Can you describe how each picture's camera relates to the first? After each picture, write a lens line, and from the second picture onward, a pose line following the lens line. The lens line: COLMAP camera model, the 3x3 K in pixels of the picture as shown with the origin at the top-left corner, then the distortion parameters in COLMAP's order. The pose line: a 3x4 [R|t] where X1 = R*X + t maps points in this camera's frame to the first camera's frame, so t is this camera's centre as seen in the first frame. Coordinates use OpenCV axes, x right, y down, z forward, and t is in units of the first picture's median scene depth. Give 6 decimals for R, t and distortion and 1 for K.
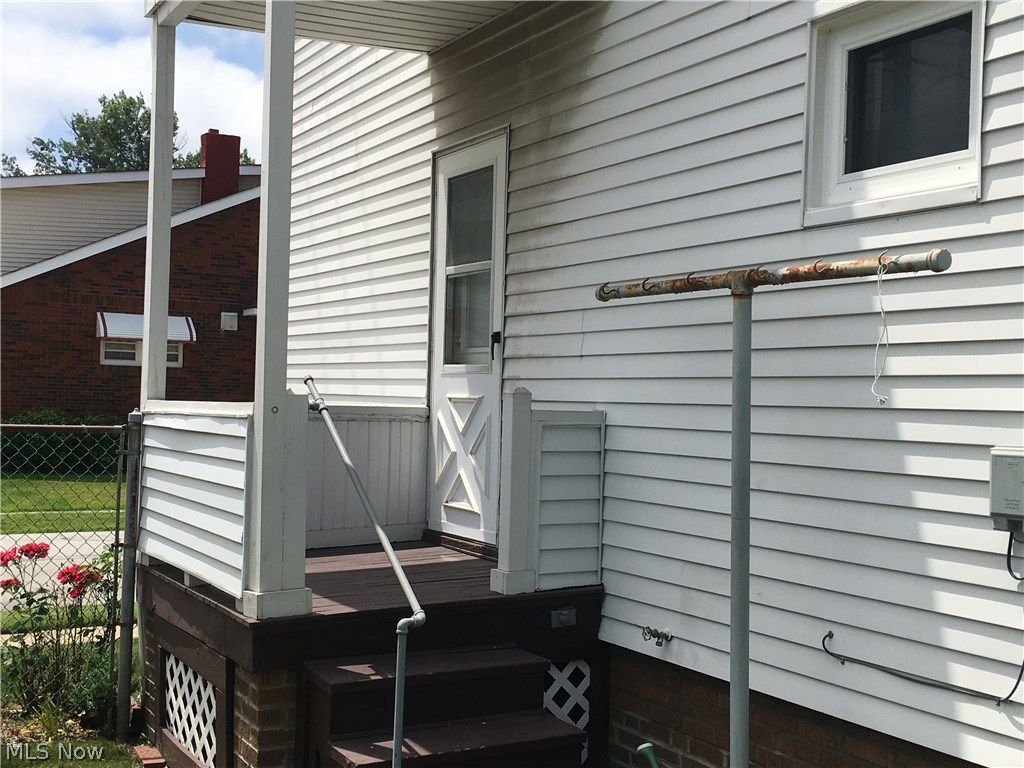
lens RADIAL K [[1264.9, 0, 512.0], [0, 1264.9, 384.0], [0, 0, 1]] dist [0.061730, -0.007270]
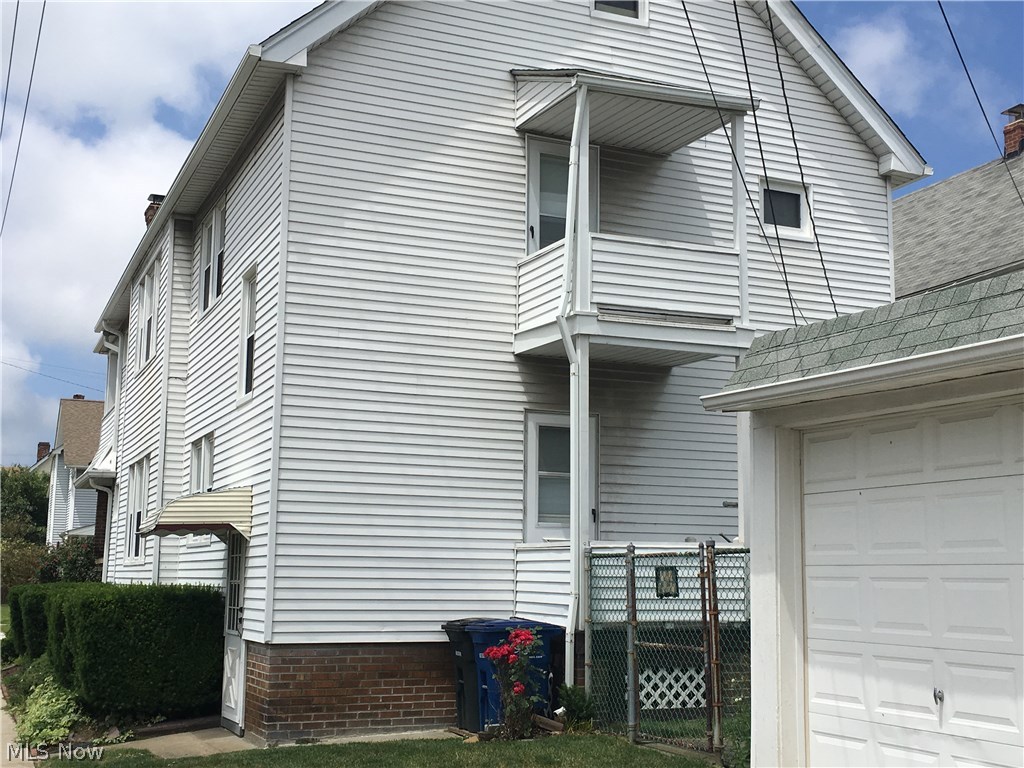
lens RADIAL K [[1264.9, 0, 512.0], [0, 1264.9, 384.0], [0, 0, 1]] dist [0.061730, -0.007270]
pose [[0.069662, 0.112040, 0.991259, -2.231101], [-0.023205, 0.993586, -0.110672, -0.011687], [-0.997301, -0.015292, 0.071815, 1.021397]]
